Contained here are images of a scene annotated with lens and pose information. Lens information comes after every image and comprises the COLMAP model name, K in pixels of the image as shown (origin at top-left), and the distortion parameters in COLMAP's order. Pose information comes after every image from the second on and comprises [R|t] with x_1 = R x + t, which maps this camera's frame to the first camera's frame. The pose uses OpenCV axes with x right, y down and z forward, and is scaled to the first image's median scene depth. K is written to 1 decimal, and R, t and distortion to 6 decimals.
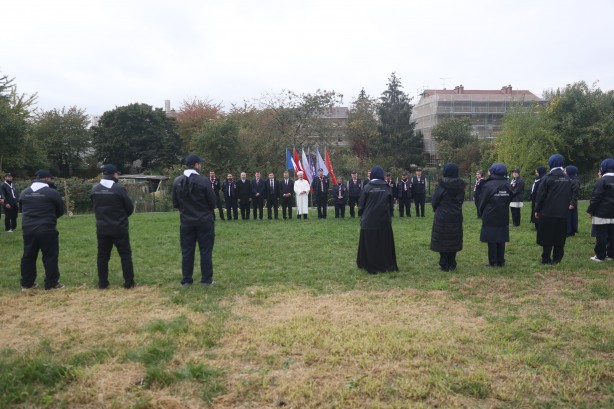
lens RADIAL K [[507.7, 0, 307.0], [0, 507.7, 204.5], [0, 0, 1]] dist [0.005363, 0.008897]
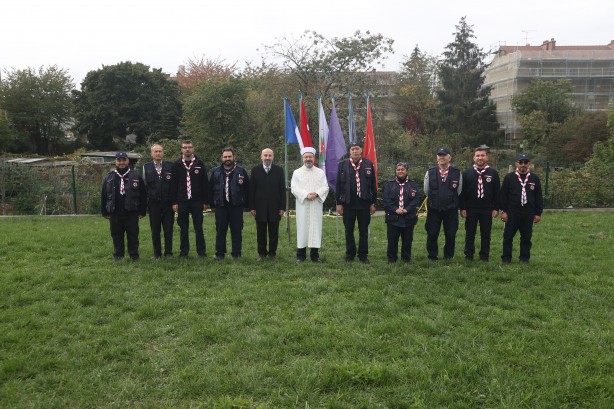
lens RADIAL K [[507.7, 0, 307.0], [0, 507.7, 204.5], [0, 0, 1]] dist [0.005363, 0.008897]
pose [[0.996907, 0.025860, -0.074214, 0.007730], [-0.023150, 0.999041, 0.037152, -0.012987], [0.075104, -0.035319, 0.996550, 0.230102]]
